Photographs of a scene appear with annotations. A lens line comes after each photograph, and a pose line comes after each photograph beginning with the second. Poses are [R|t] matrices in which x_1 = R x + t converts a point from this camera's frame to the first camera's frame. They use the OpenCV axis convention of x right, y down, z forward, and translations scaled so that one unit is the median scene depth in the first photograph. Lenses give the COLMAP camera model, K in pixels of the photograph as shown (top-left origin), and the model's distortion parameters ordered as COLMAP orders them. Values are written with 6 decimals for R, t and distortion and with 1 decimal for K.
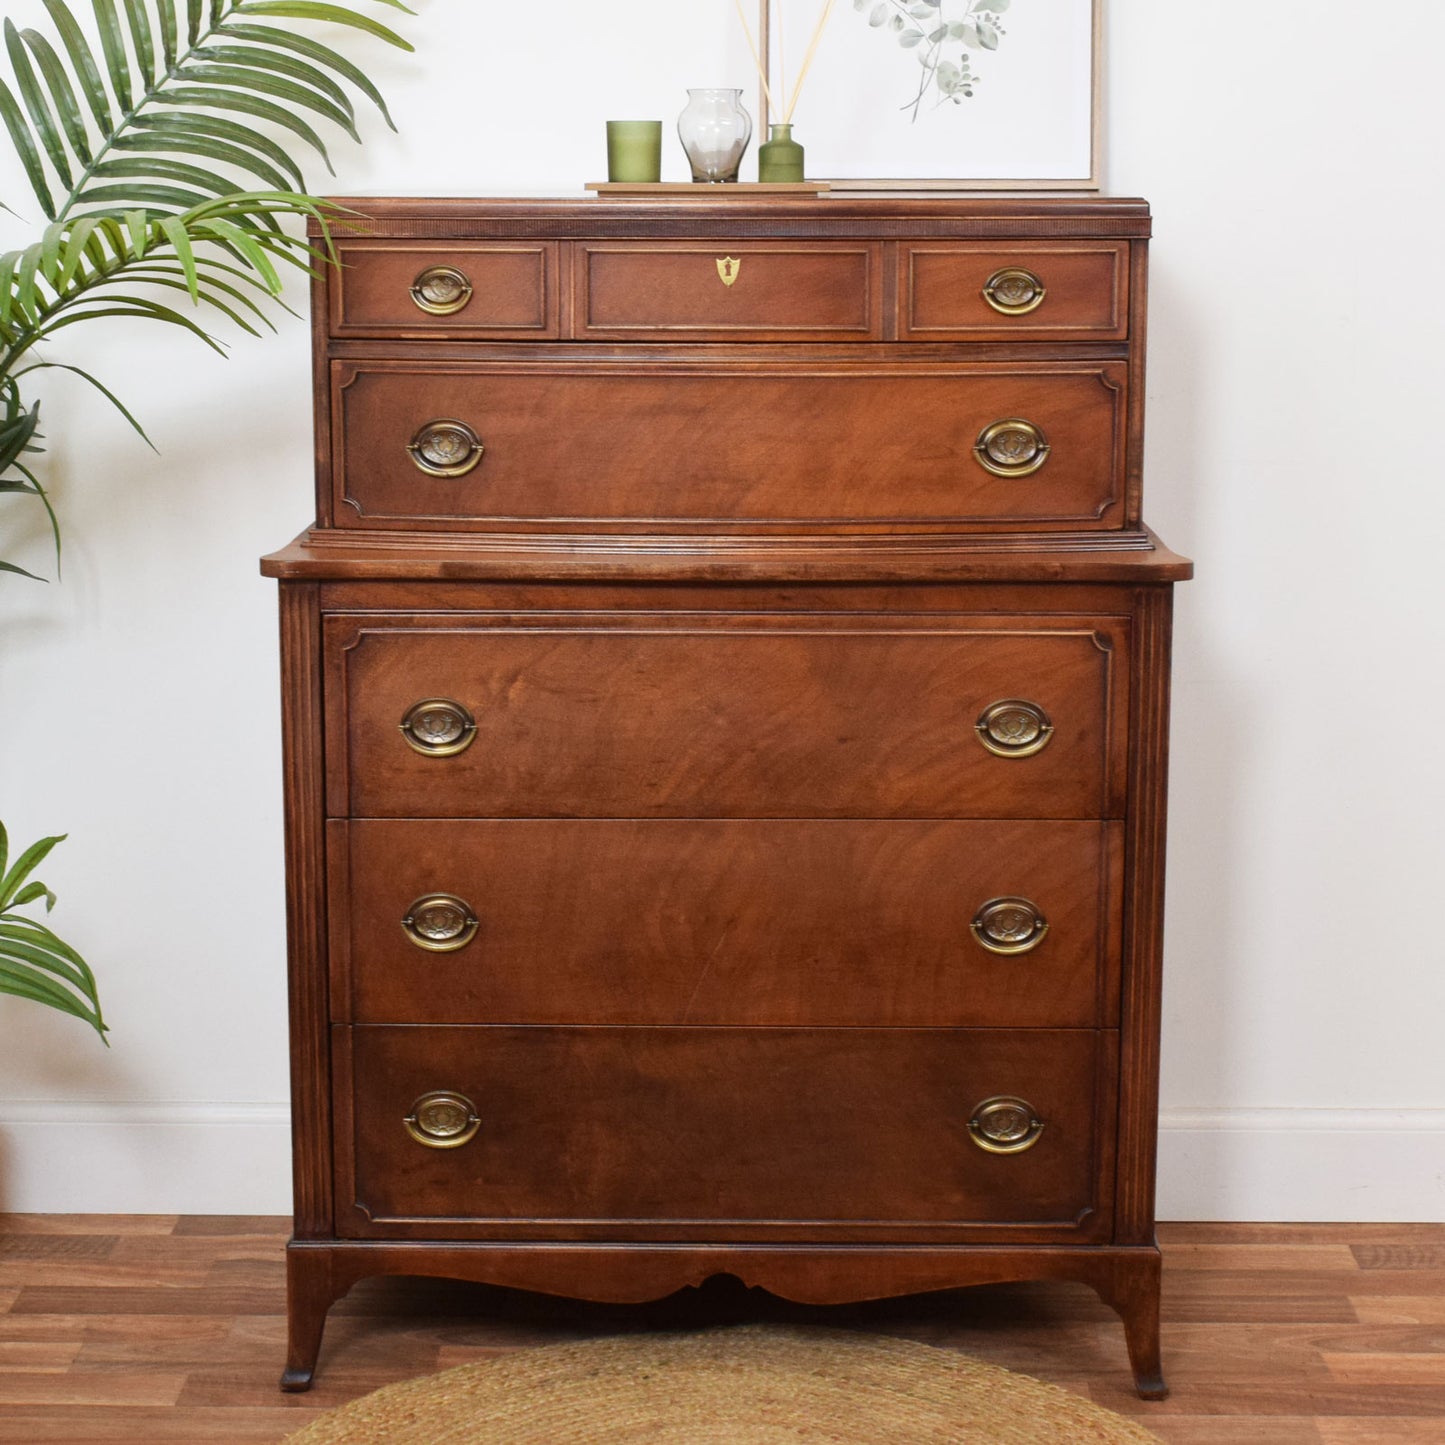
lens RADIAL K [[2951.8, 0, 721.5], [0, 2951.8, 663.6], [0, 0, 1]] dist [-0.004944, -0.068928]
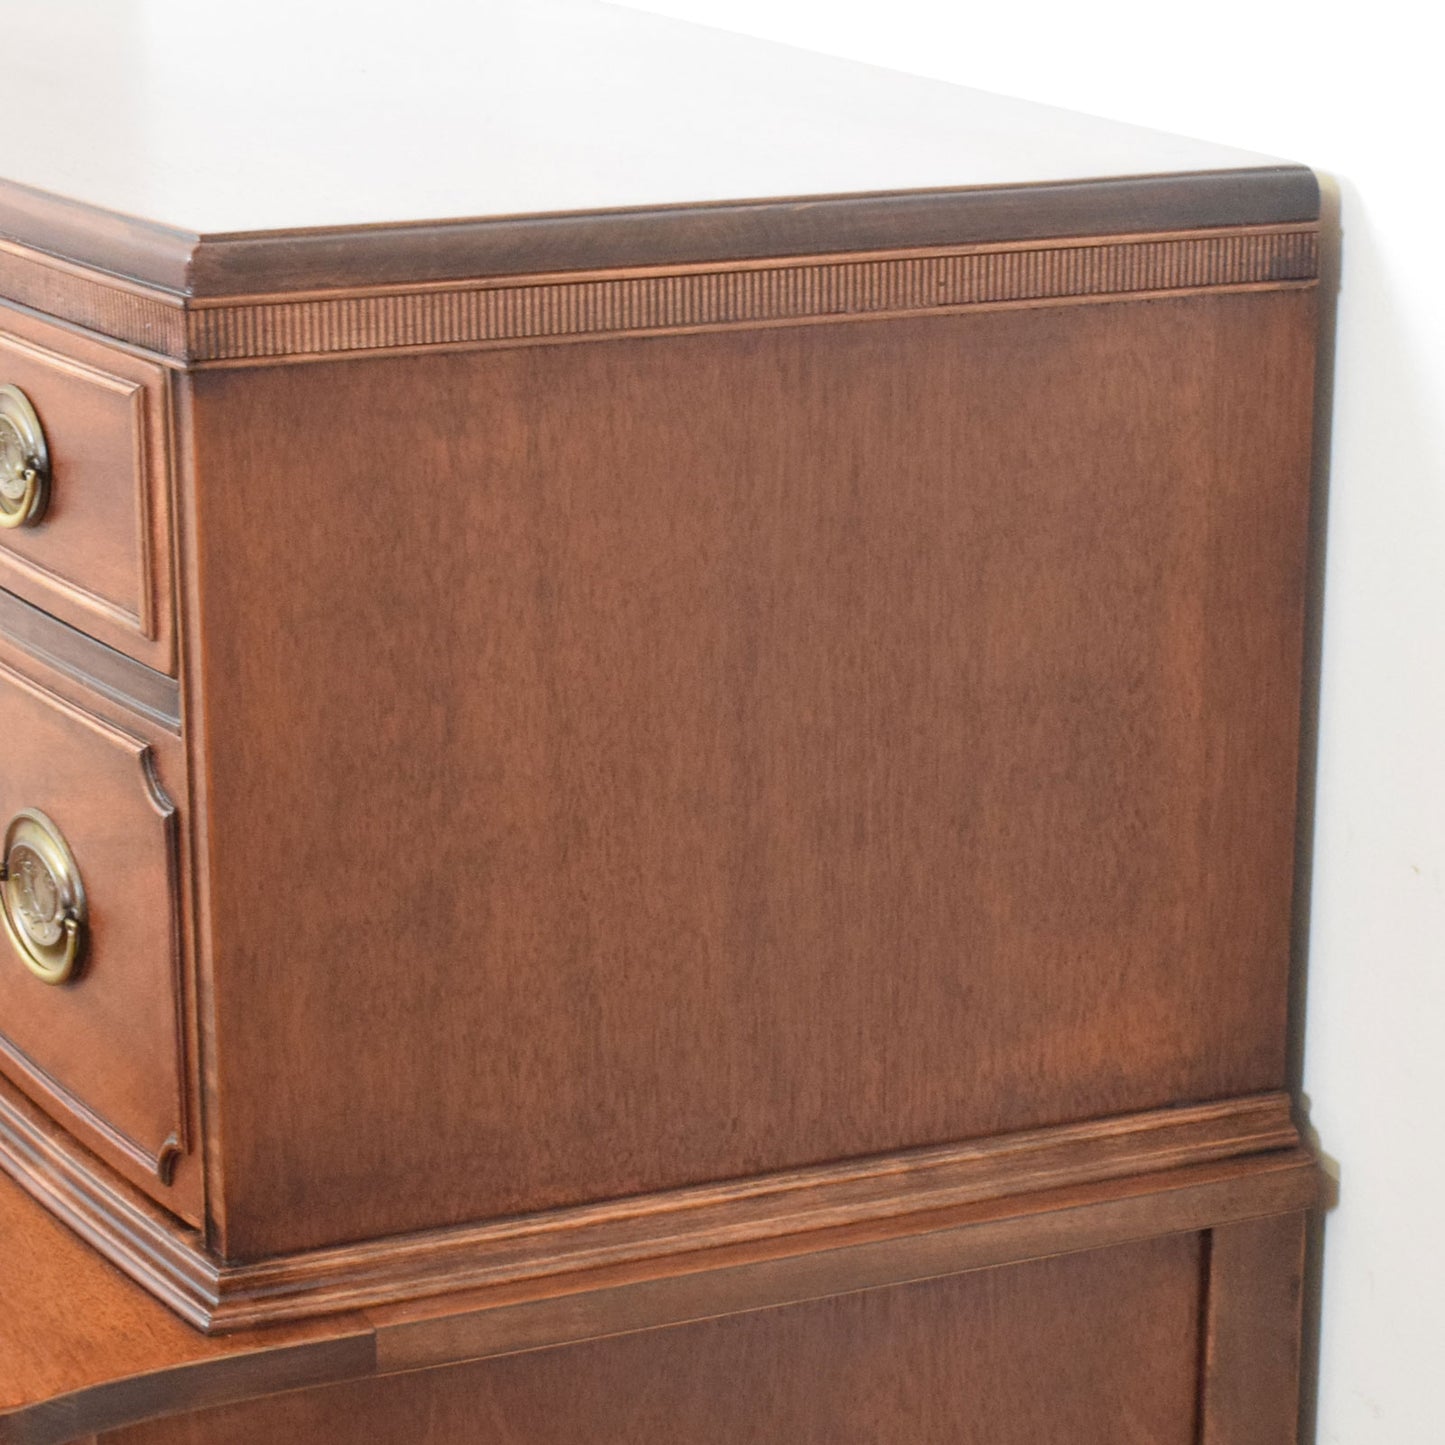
lens RADIAL K [[3794.5, 0, 722.4], [0, 3794.5, 762.8], [0, 0, 1]] dist [-0.002750, 0.170727]
pose [[0.405871, 0.257404, -0.876933, 0.516590], [-0.157358, 0.964871, 0.210386, -0.194573], [0.900282, 0.052603, 0.432118, 0.875966]]
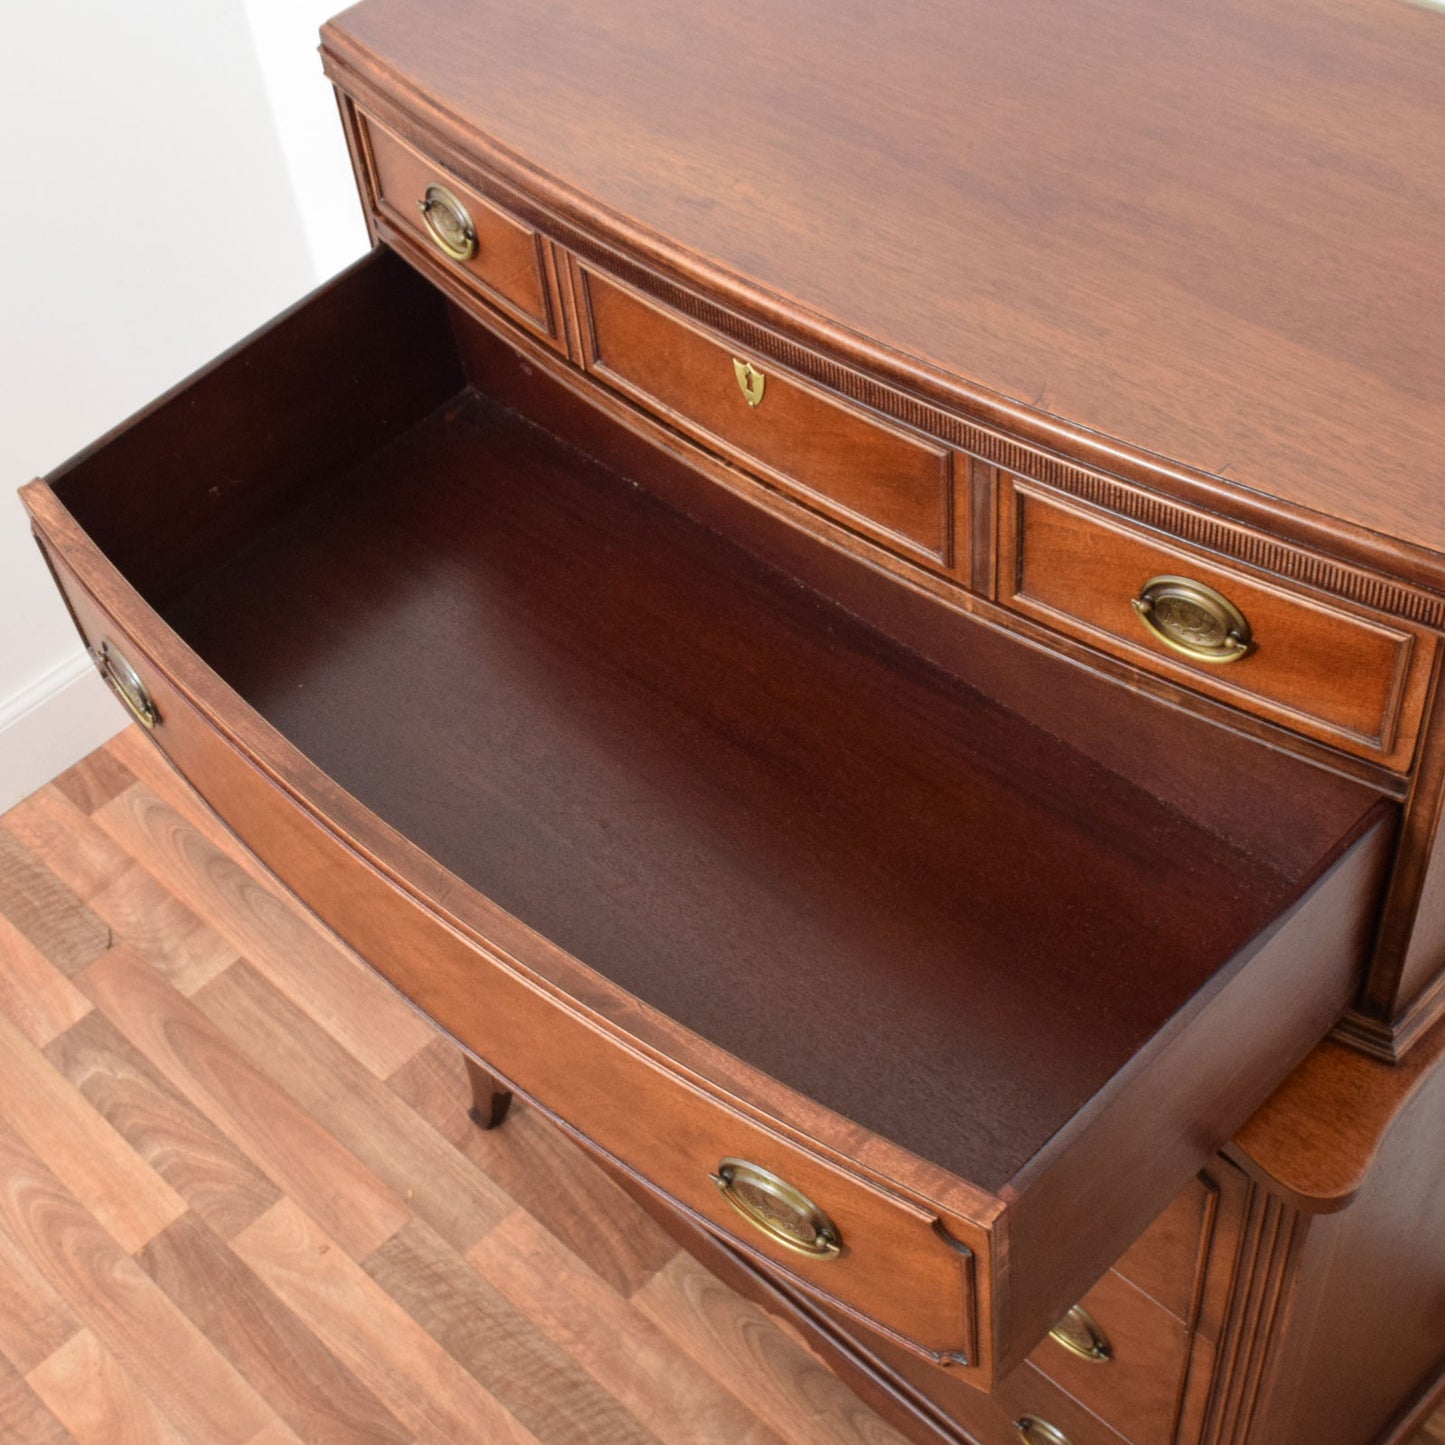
lens RADIAL K [[2223.4, 0, 552.5], [0, 2223.4, 741.1], [0, 0, 1]] dist [-0.089686, -0.039214]
pose [[0.685344, 0.465356, -0.560131, 0.239545], [0.013969, 0.760636, 0.649028, -0.348688], [0.728085, -0.452632, 0.514797, 0.712776]]
